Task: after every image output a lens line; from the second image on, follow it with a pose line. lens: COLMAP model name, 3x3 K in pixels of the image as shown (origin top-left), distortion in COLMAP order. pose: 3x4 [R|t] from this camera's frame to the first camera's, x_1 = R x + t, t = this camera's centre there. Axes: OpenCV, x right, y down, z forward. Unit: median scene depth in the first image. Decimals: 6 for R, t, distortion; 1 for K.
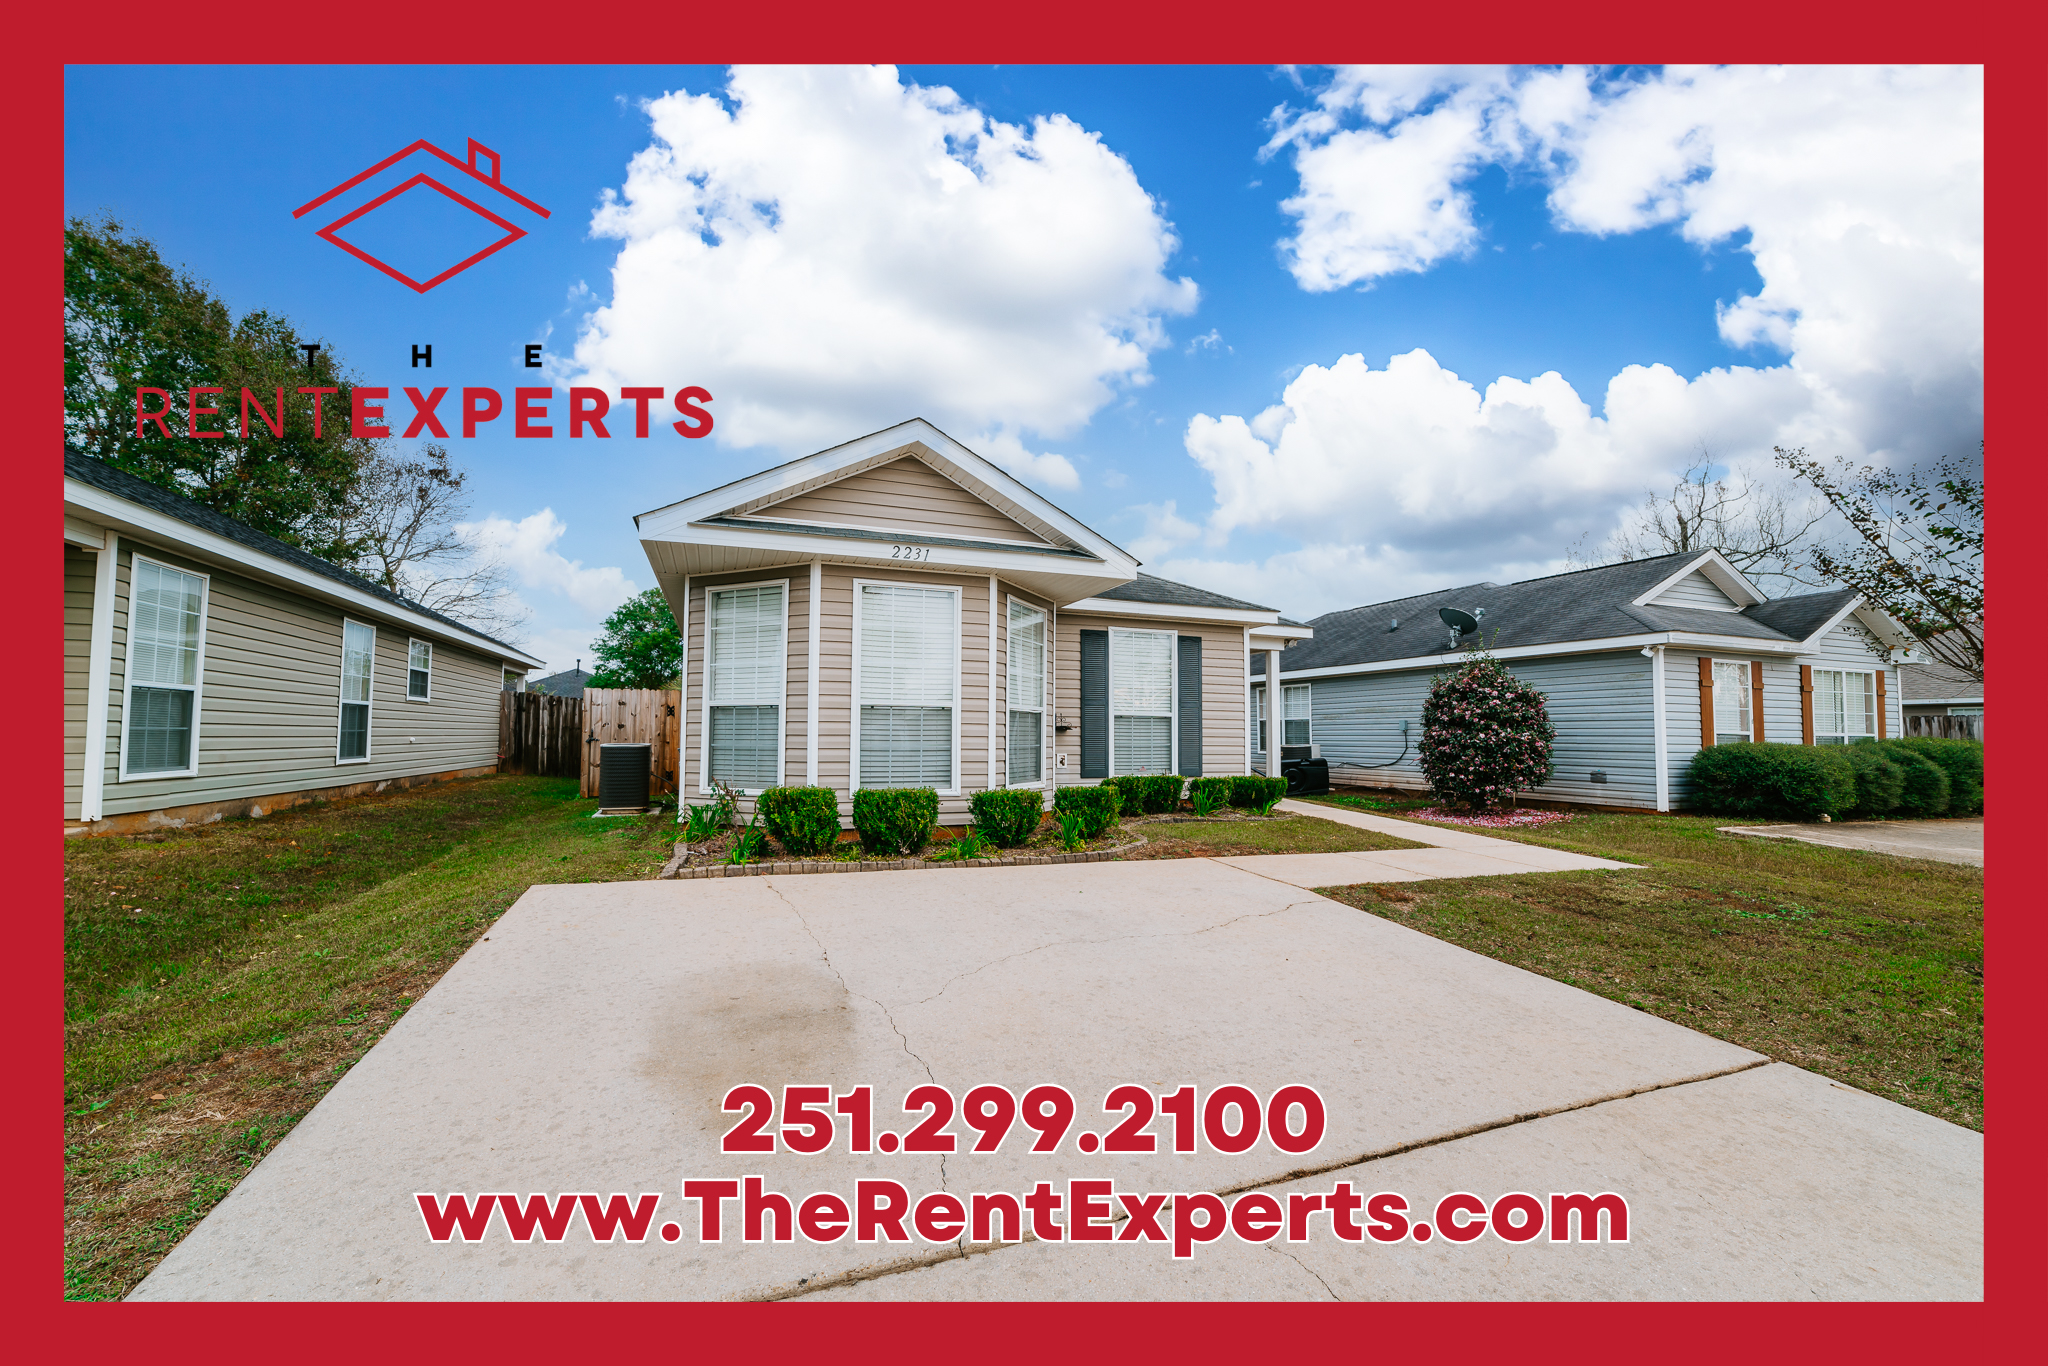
lens RADIAL K [[775.5, 0, 1026.4], [0, 775.5, 697.8], [0, 0, 1]] dist [0.000110, 0.000437]
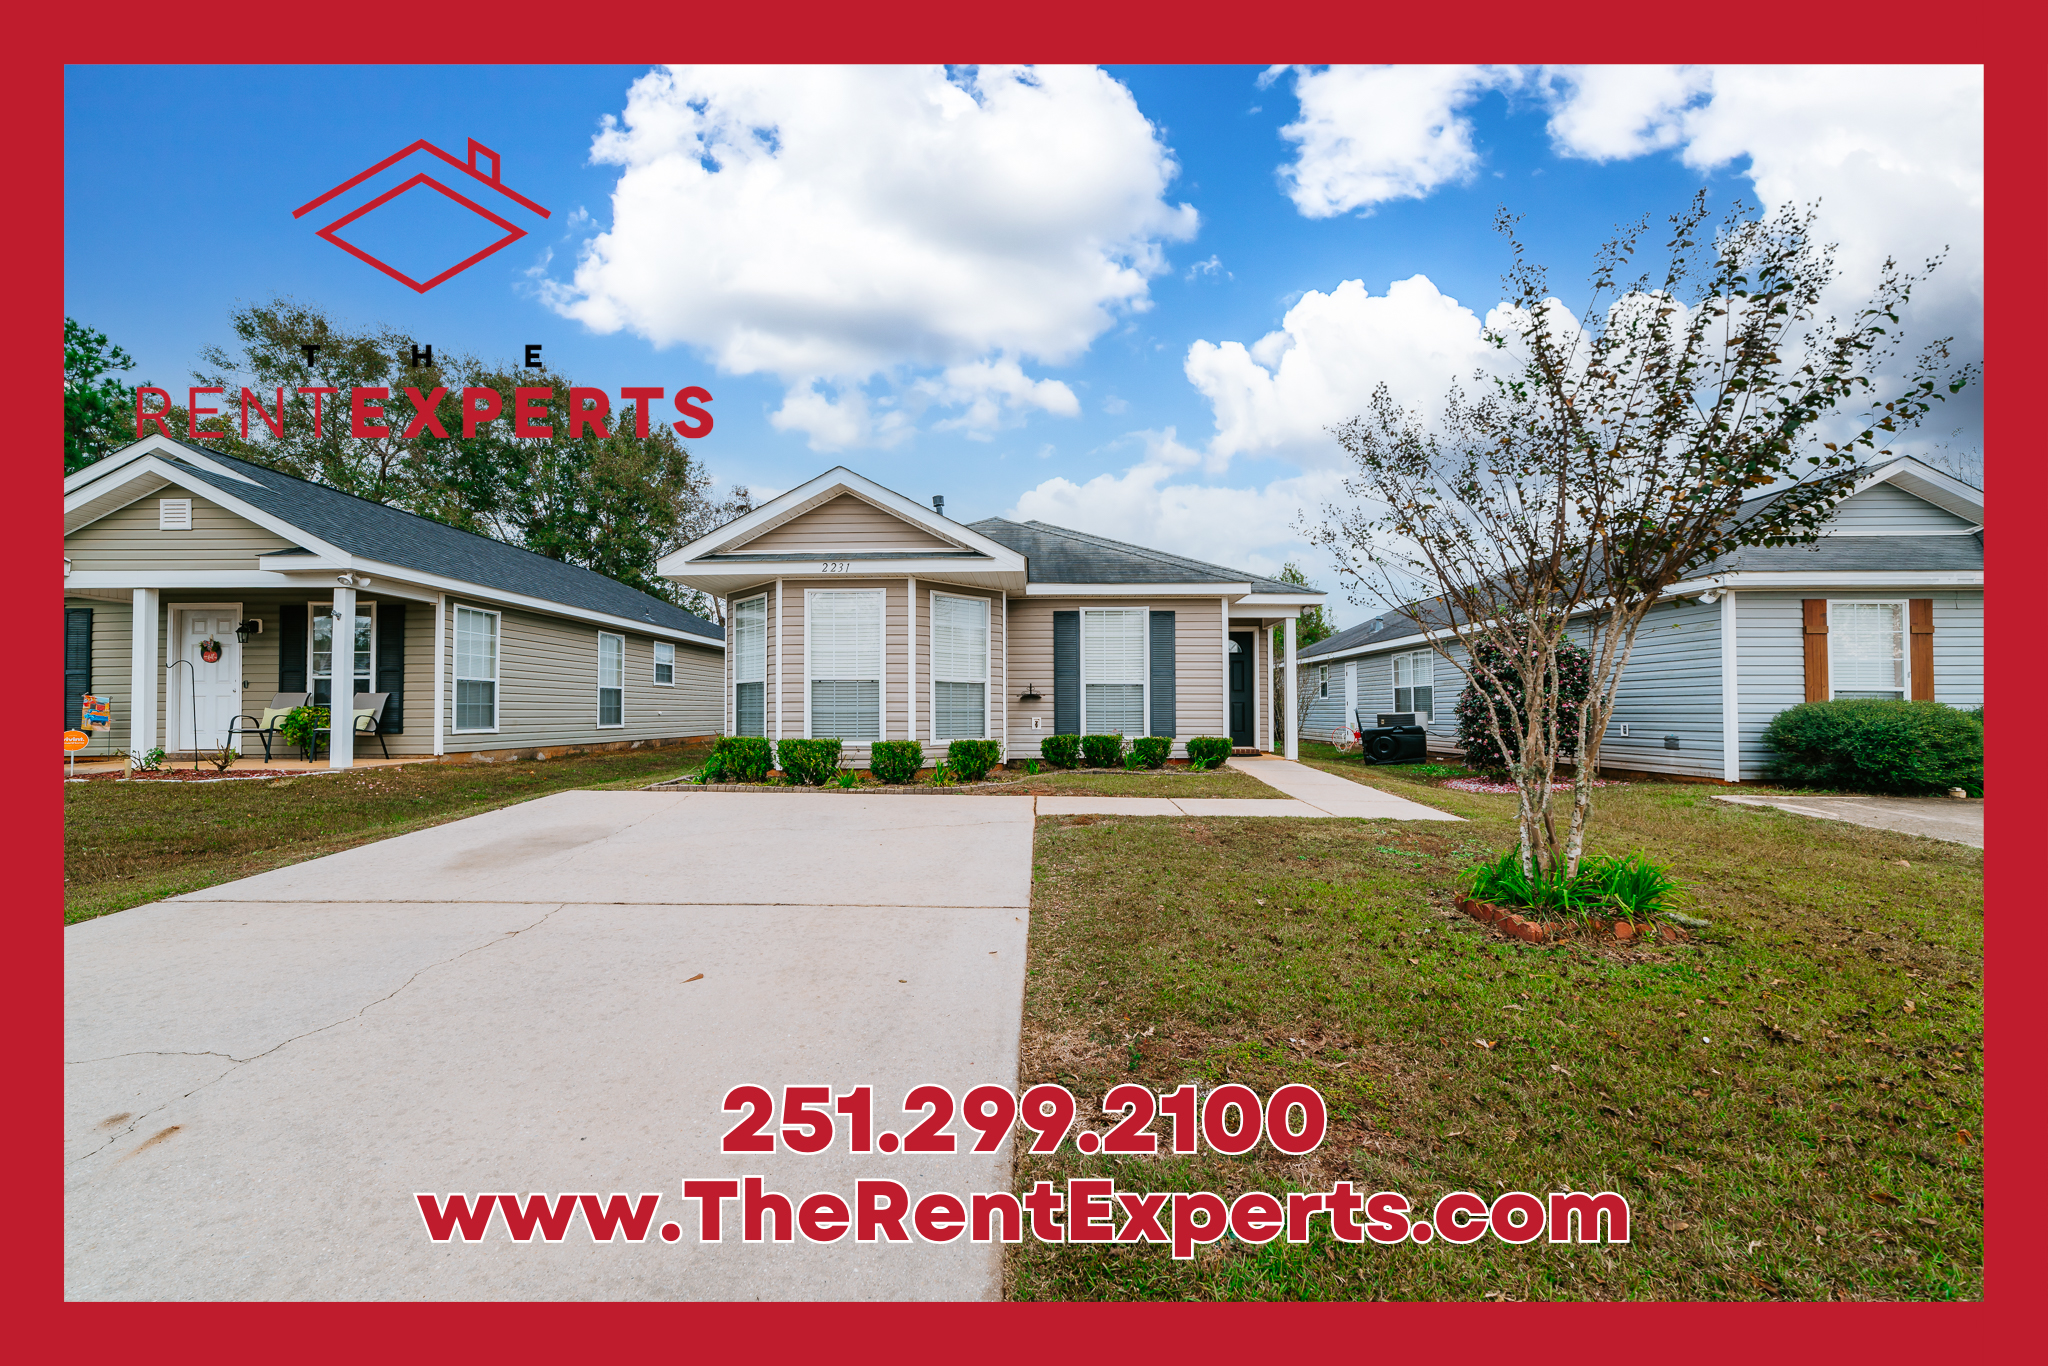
lens RADIAL K [[775.5, 0, 1026.4], [0, 775.5, 697.8], [0, 0, 1]] dist [0.000110, 0.000437]
pose [[0.929806, -0.016354, -0.367686, 0.451820], [0.026971, 0.999354, 0.023755, 0.012665], [0.367060, -0.032005, 0.929646, -0.102294]]
